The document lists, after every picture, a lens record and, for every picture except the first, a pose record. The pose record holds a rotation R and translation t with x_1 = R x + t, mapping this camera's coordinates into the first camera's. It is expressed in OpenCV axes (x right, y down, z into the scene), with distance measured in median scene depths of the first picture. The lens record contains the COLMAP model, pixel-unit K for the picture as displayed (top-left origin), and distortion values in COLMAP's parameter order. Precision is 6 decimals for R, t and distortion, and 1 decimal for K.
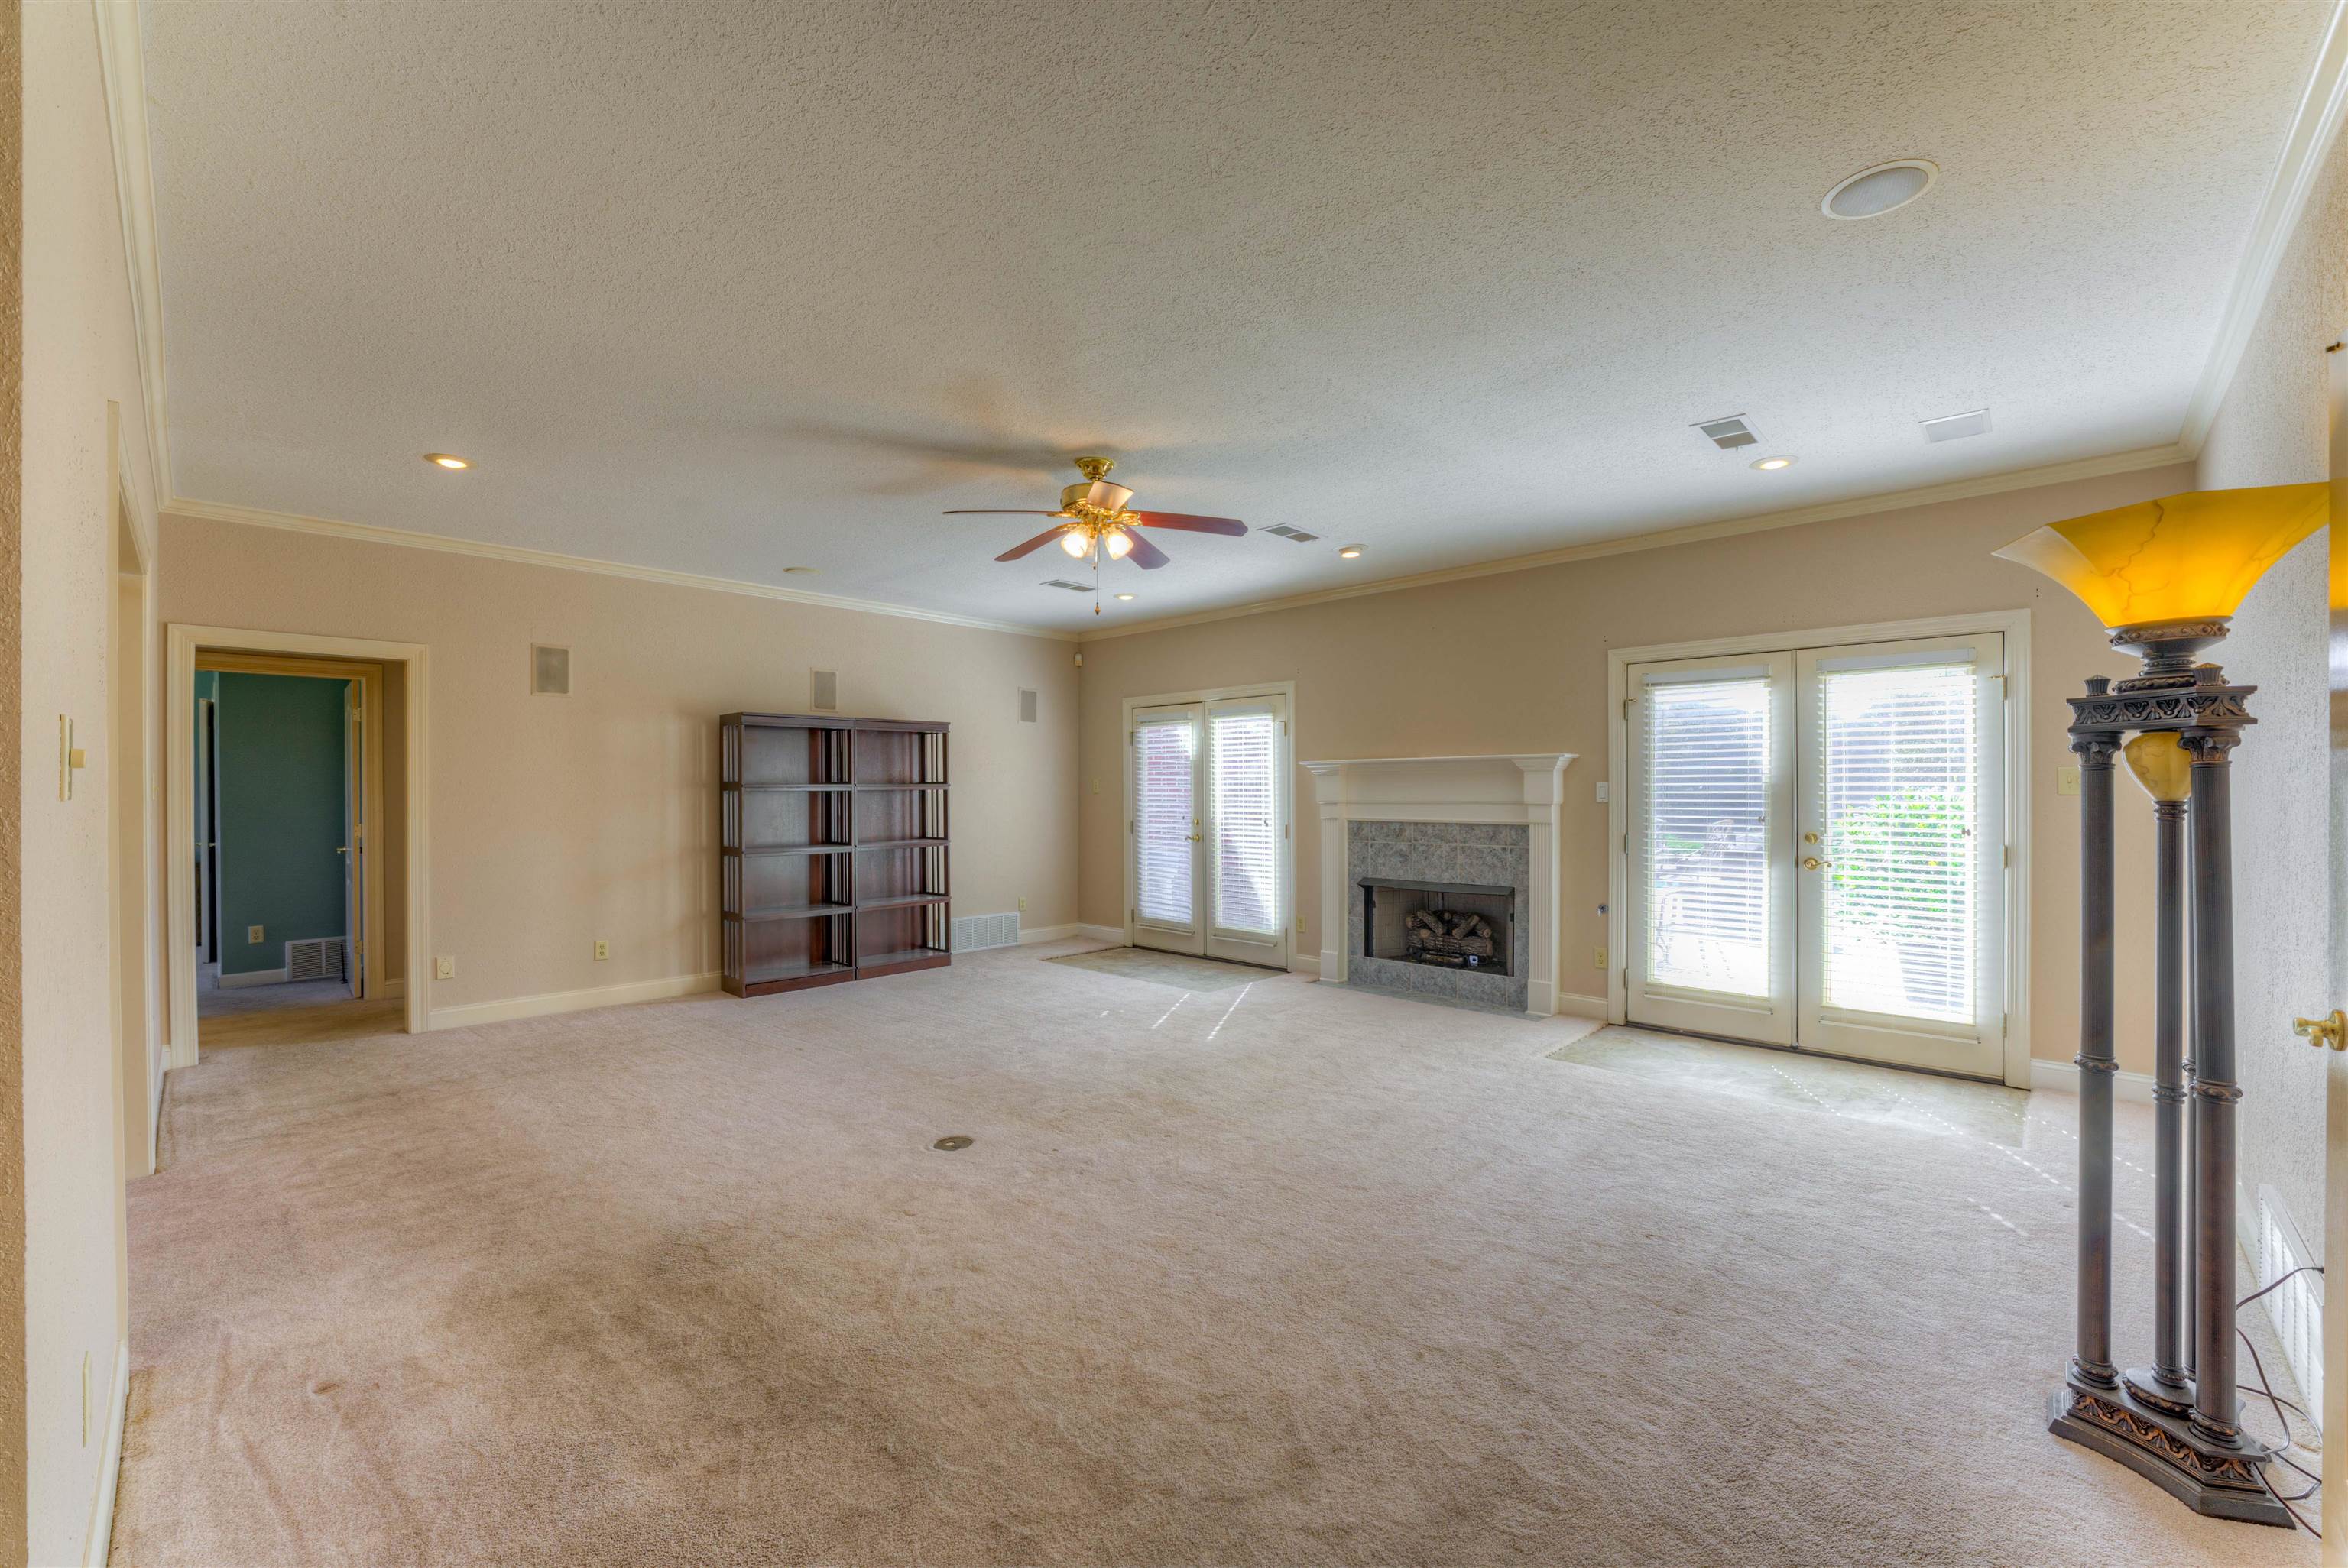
lens RADIAL K [[948.6, 0, 1172.5], [0, 948.6, 789.6], [0, 0, 1]] dist [-0.023871, 0.003605]
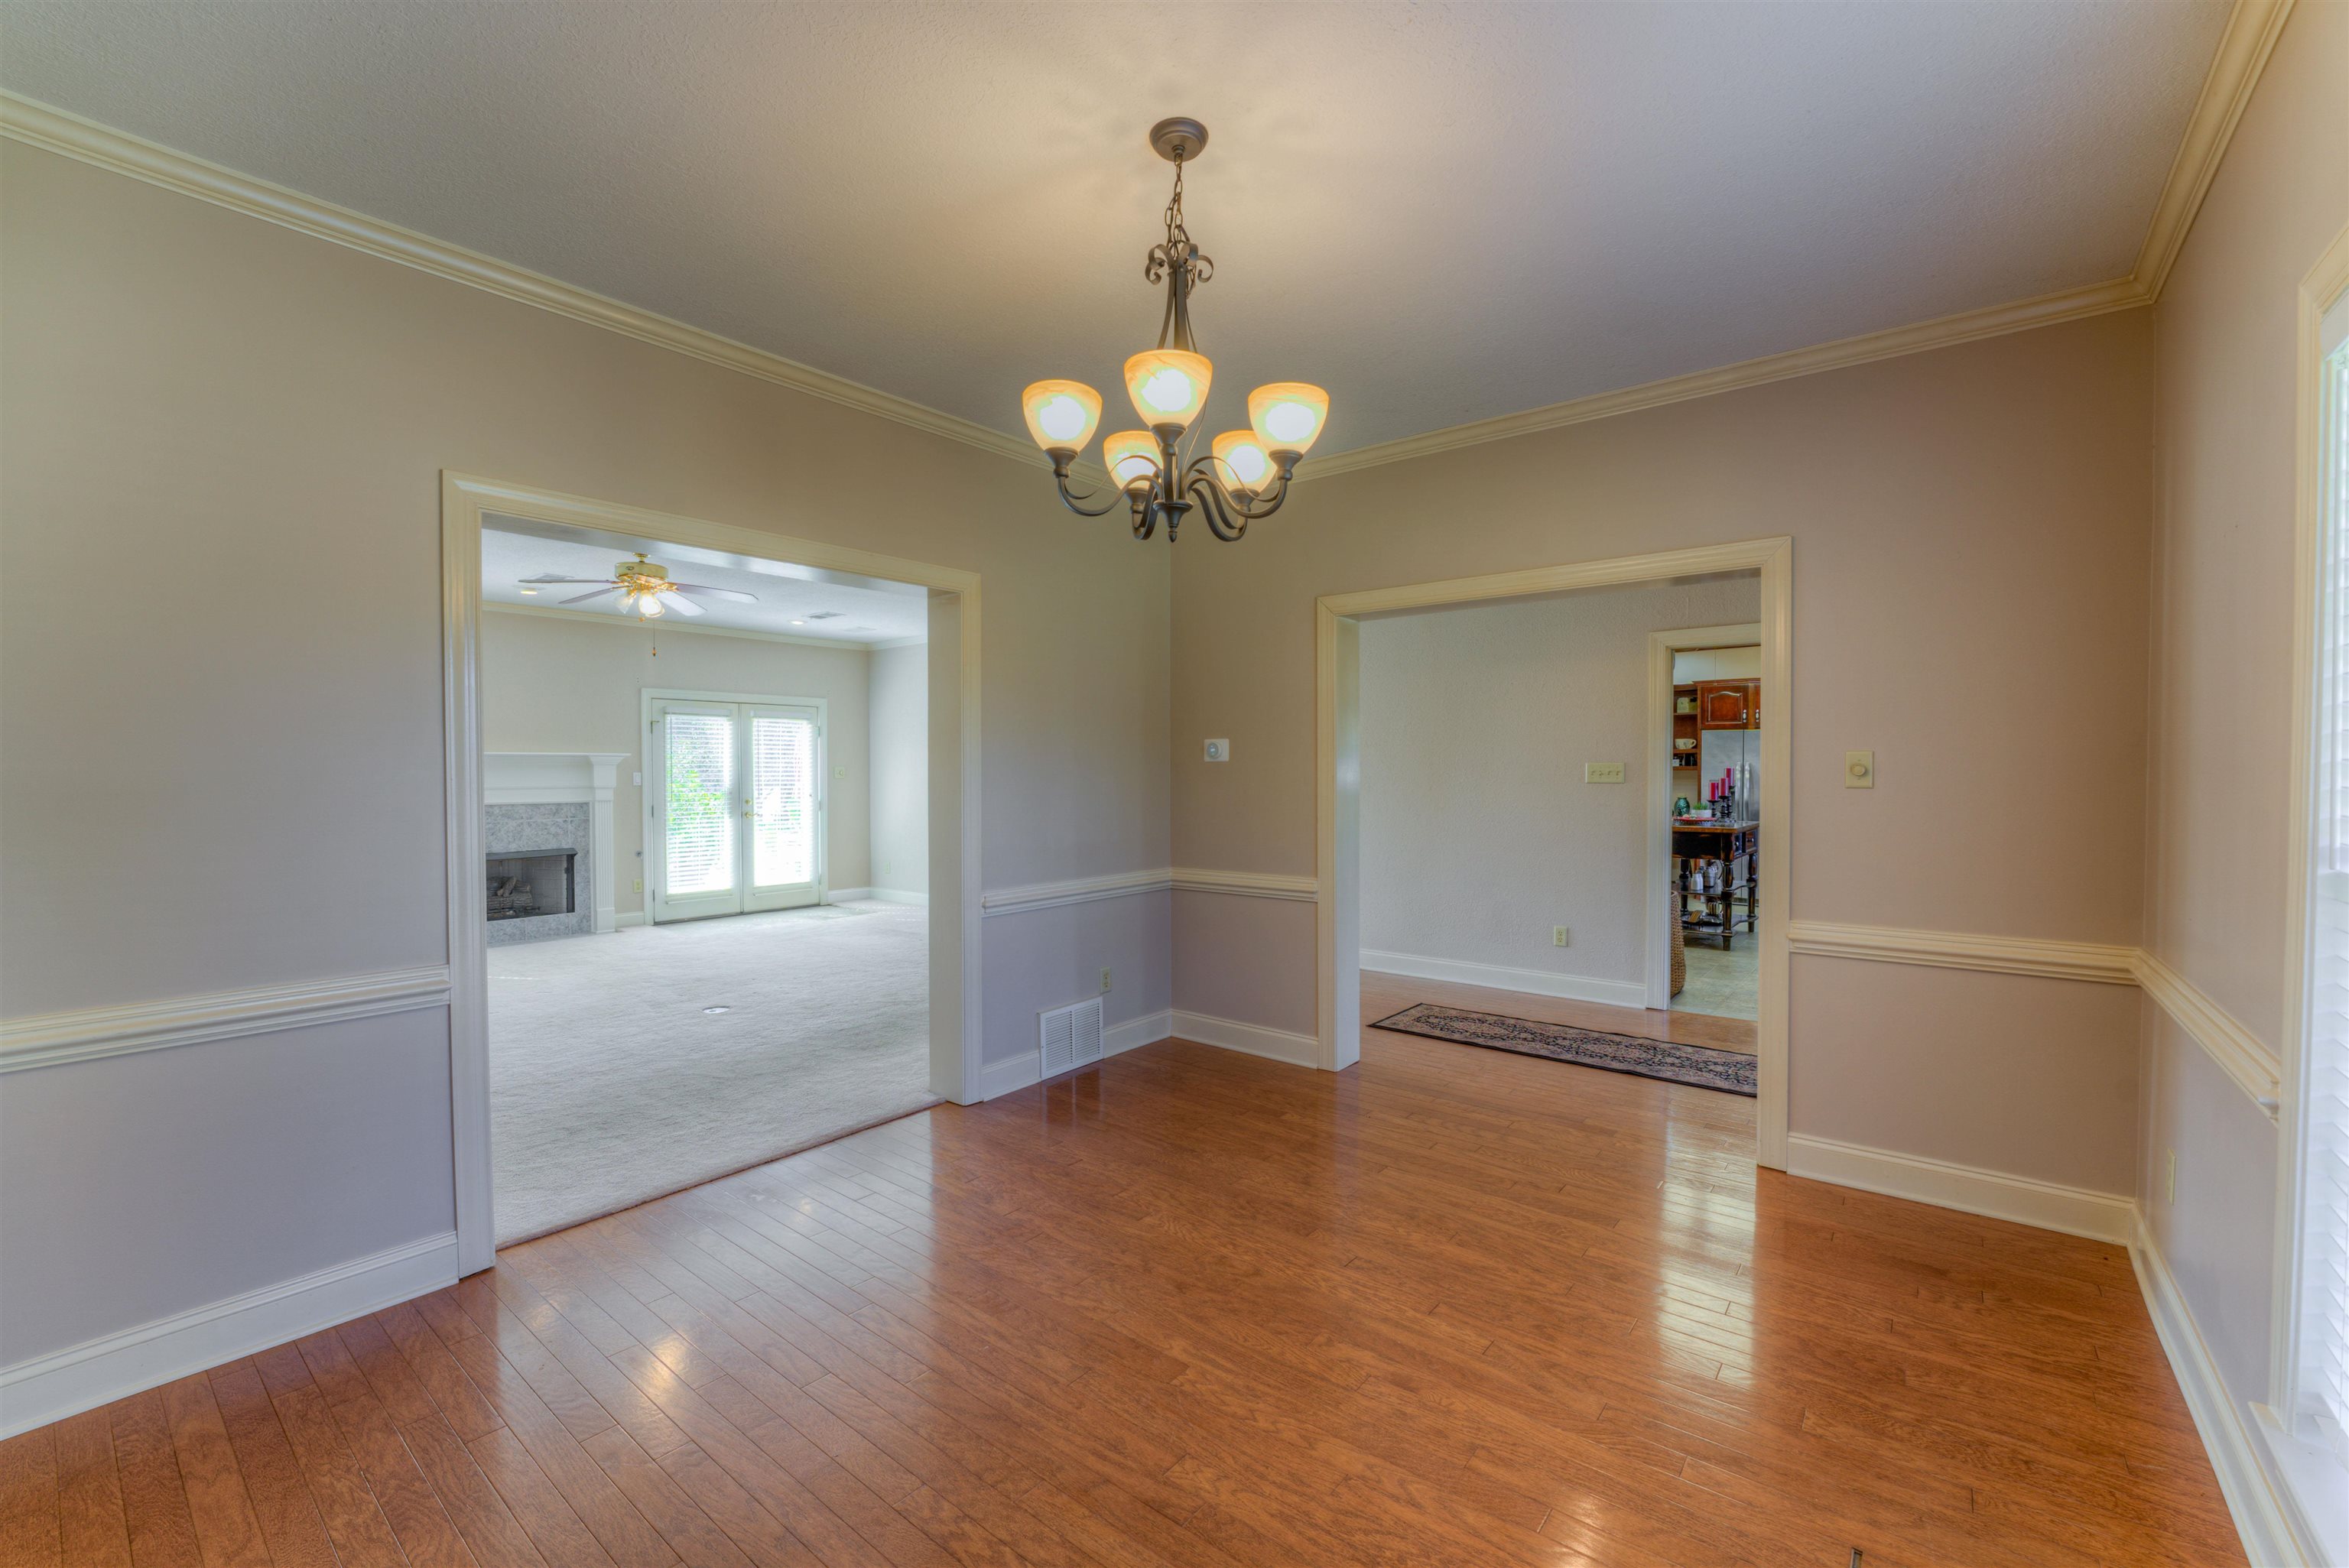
lens RADIAL K [[966.2, 0, 1174.5], [0, 966.2, 784.0], [0, 0, 1]] dist [-0.024446, -0.000163]
pose [[-0.093102, -0.010952, 0.995596, -1.124010], [0.002985, 0.999932, 0.011278, -0.003838], [-0.995652, 0.004022, -0.093063, 0.253617]]
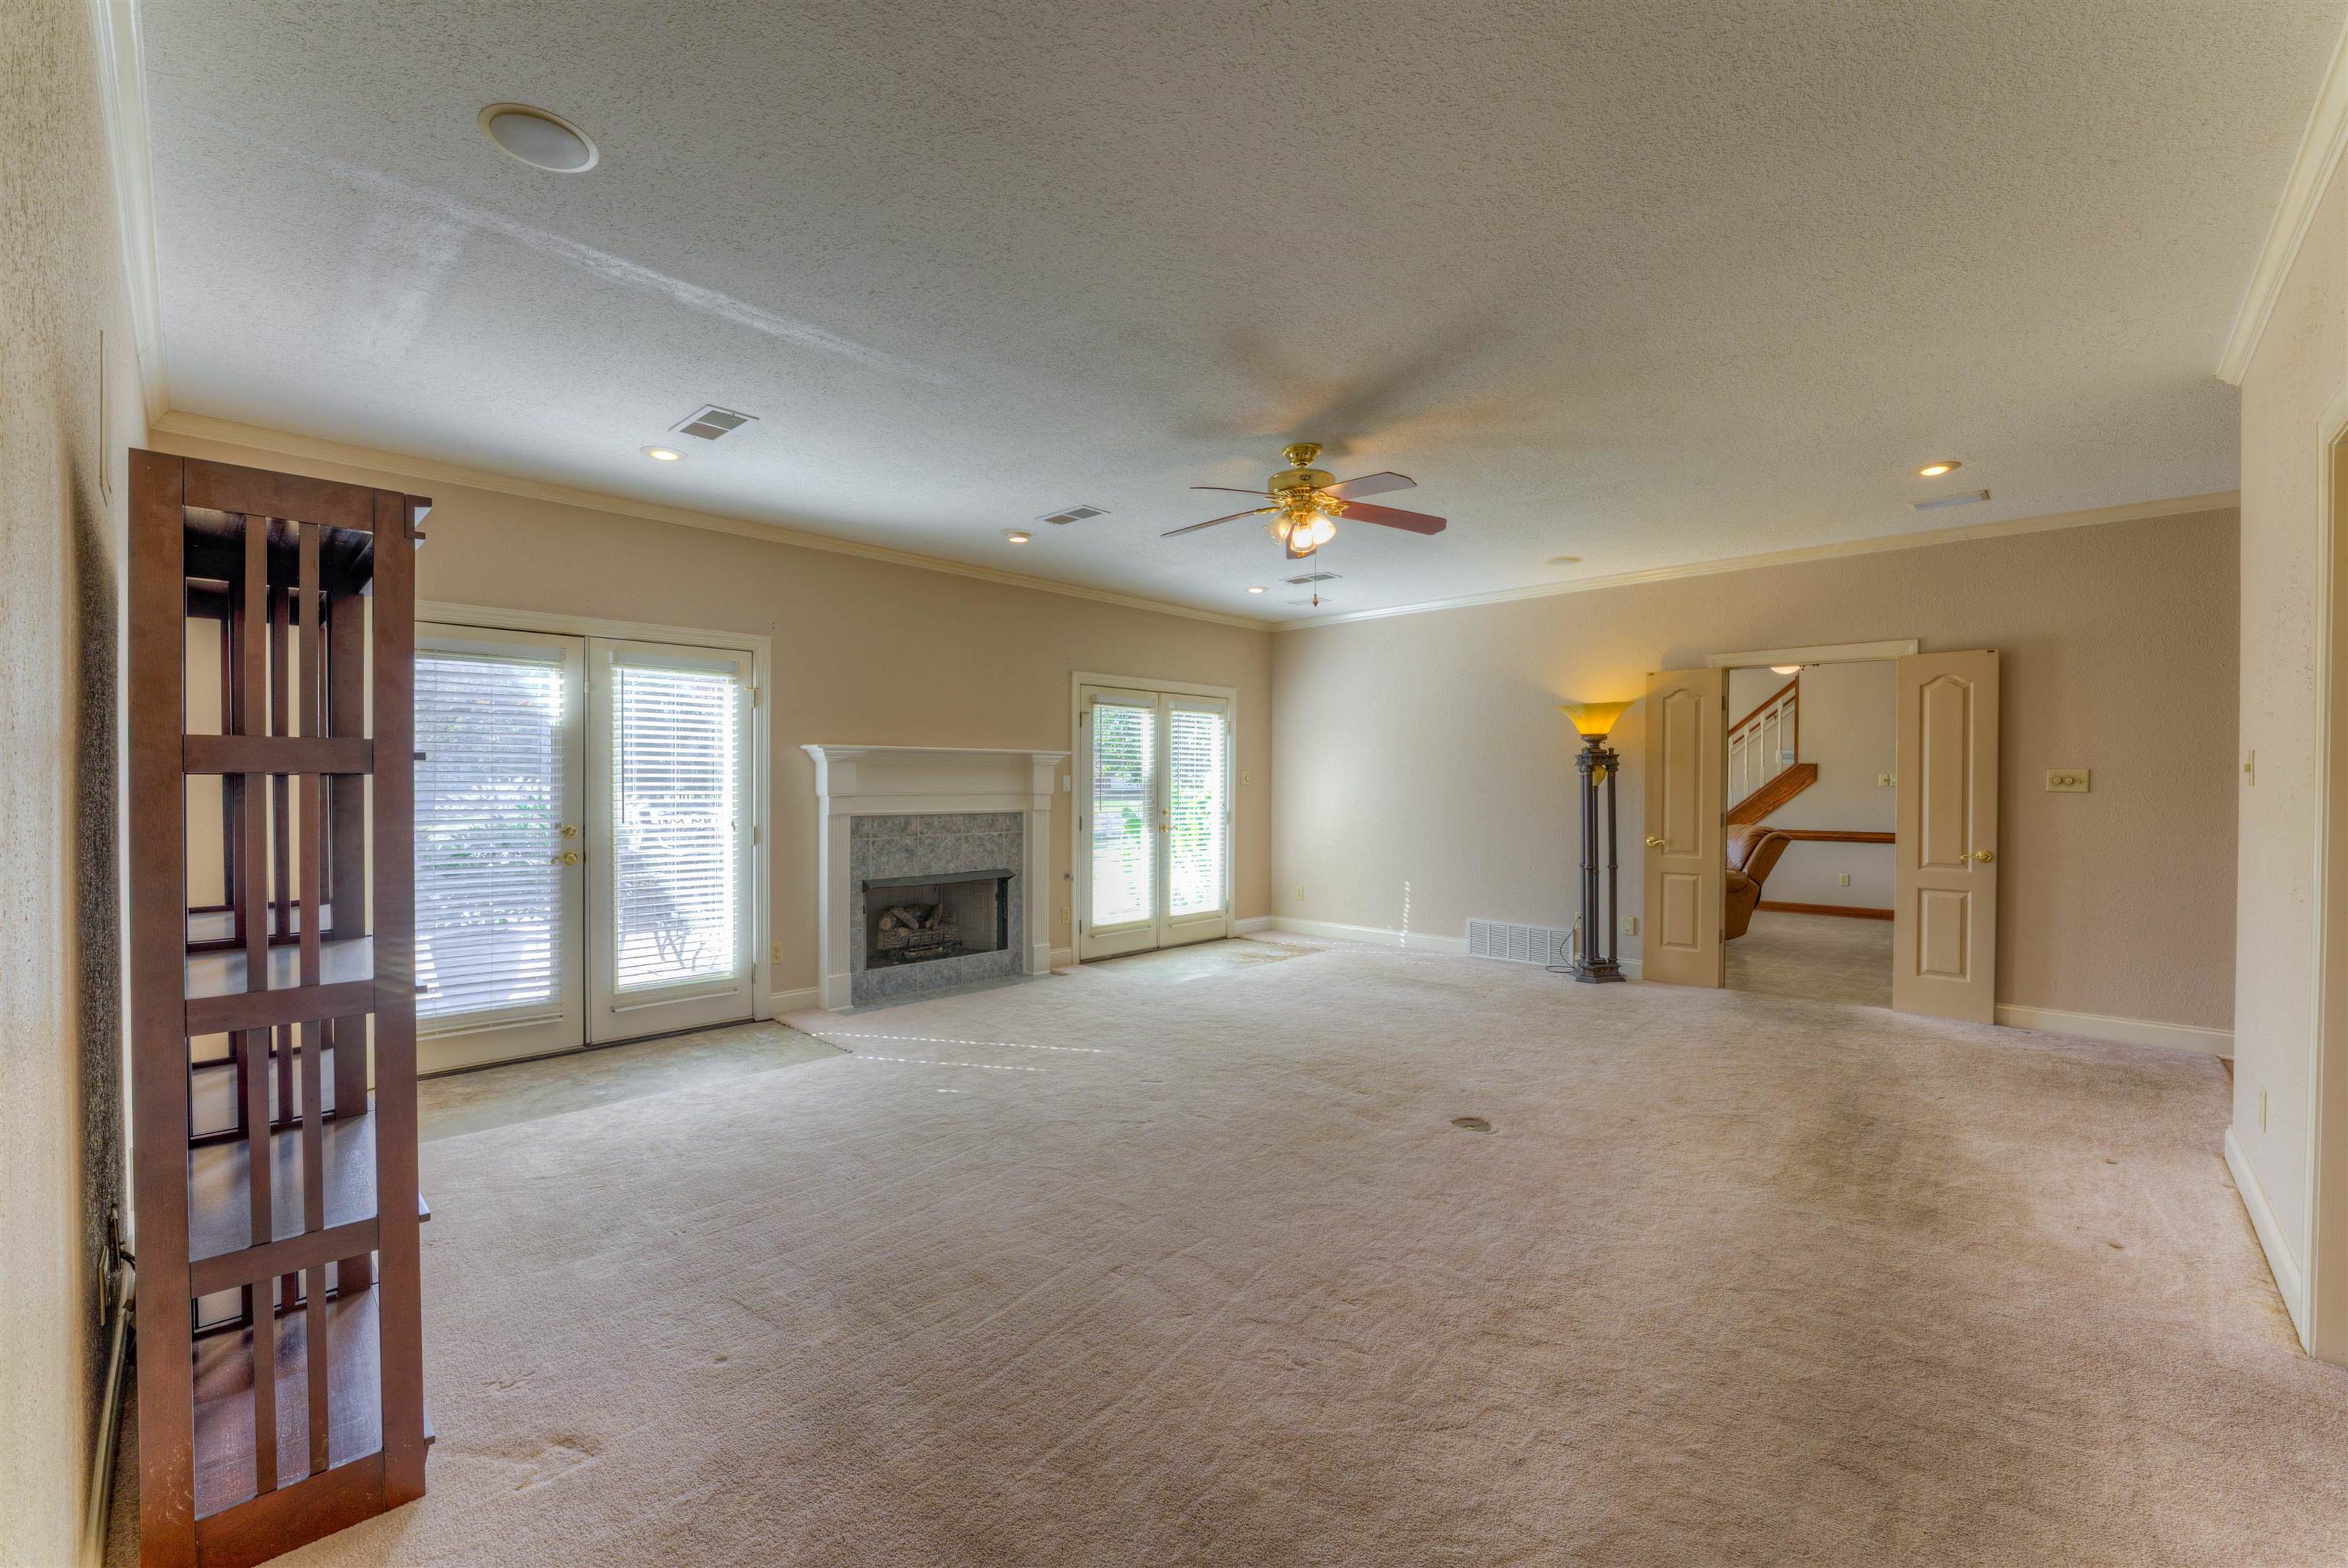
lens RADIAL K [[965.8, 0, 1174.0], [0, 965.8, 784.0], [0, 0, 1]] dist [-0.024446, -0.000163]
pose [[-0.005464, -0.000179, 0.999985, -0.779087], [-0.004028, 0.999992, 0.000157, 0.002717], [-0.999977, -0.004027, -0.005464, 0.814720]]
